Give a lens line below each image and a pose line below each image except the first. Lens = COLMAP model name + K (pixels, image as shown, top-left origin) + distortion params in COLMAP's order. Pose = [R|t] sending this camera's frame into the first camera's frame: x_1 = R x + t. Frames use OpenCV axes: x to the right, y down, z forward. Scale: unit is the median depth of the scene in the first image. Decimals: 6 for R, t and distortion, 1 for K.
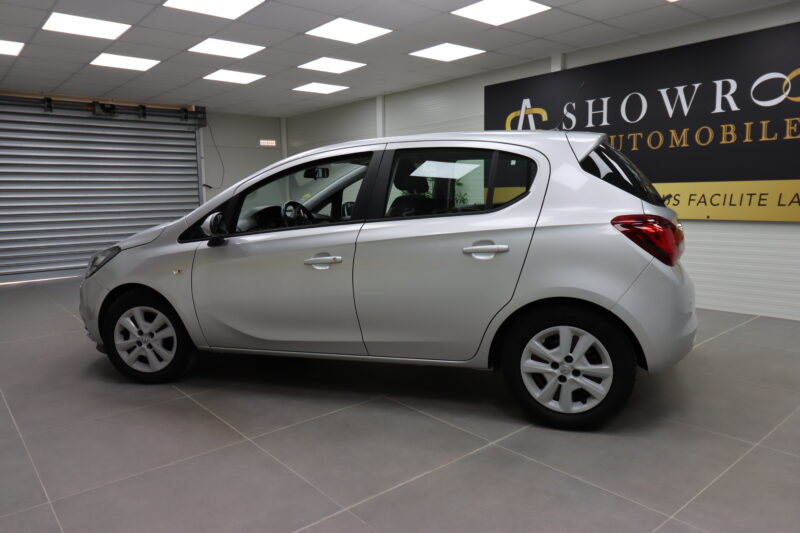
lens RADIAL K [[588.0, 0, 401.3], [0, 588.0, 264.0], [0, 0, 1]] dist [0.007766, -0.000212]
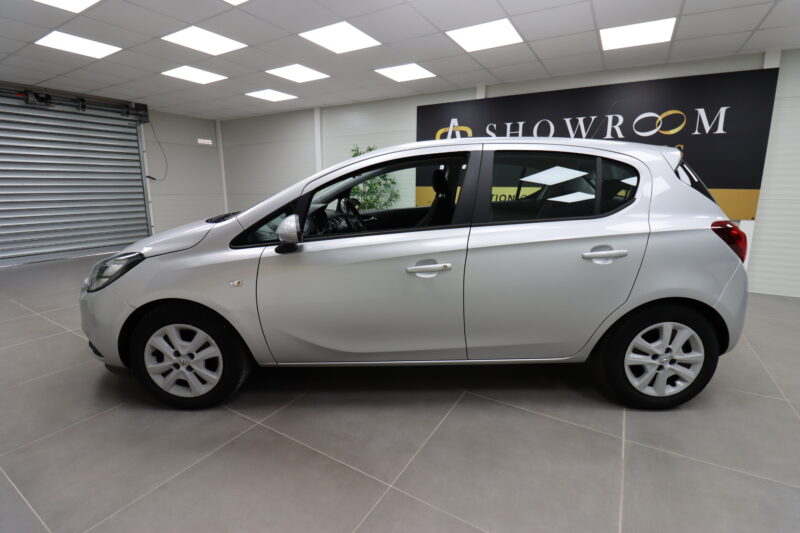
lens RADIAL K [[375.1, 0, 403.0], [0, 375.1, 260.6], [0, 0, 1]] dist [0.003419, -0.014863]
pose [[0.939660, -0.043361, 0.339350, -0.307890], [0.017618, 0.996752, 0.078578, -0.053577], [-0.341655, -0.067858, 0.937372, 0.378063]]
